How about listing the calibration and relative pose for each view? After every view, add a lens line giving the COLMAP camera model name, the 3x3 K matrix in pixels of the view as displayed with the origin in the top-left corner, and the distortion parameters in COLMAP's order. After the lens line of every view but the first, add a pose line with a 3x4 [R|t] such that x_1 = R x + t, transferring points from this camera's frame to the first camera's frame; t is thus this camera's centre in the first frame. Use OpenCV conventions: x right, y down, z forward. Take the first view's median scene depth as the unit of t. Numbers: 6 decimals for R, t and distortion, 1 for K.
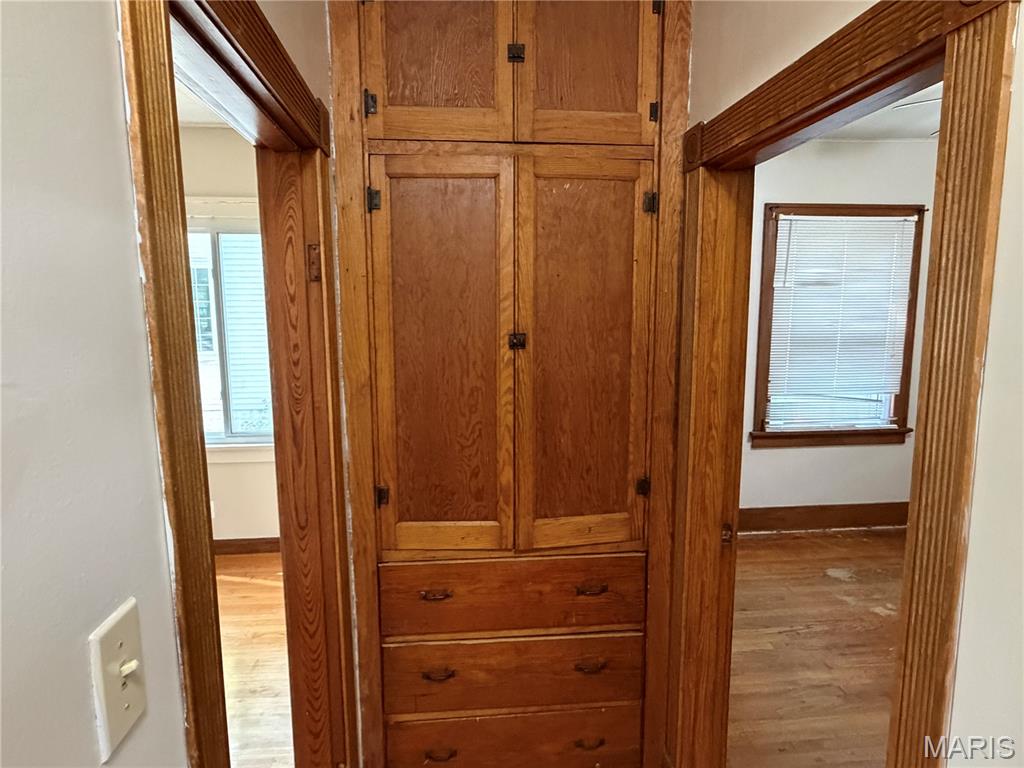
lens RADIAL K [[592.7, 0, 512.0], [0, 592.7, 384.0], [0, 0, 1]] dist [0.005622, 0.001617]
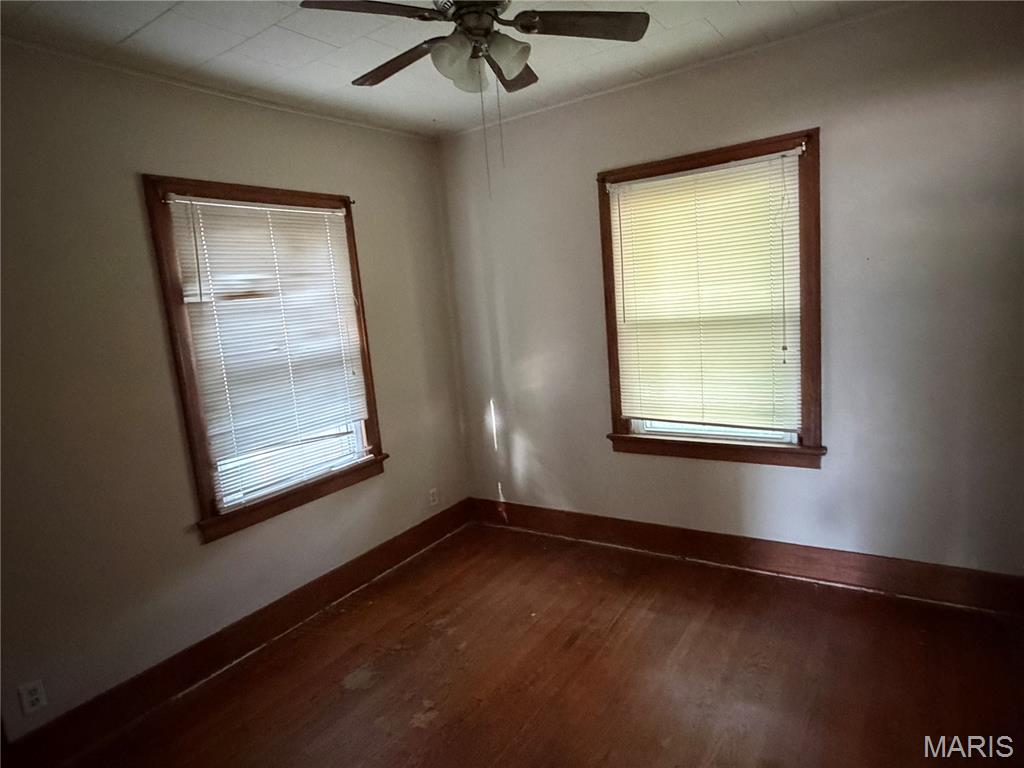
lens RADIAL K [[598.6, 0, 512.0], [0, 598.6, 384.0], [0, 0, 1]] dist [-0.018328, 0.002609]
pose [[0.636107, -0.165923, 0.753550, 0.154062], [0.186568, 0.980702, 0.058448, -0.044765], [-0.748705, 0.103409, 0.654788, 0.294284]]
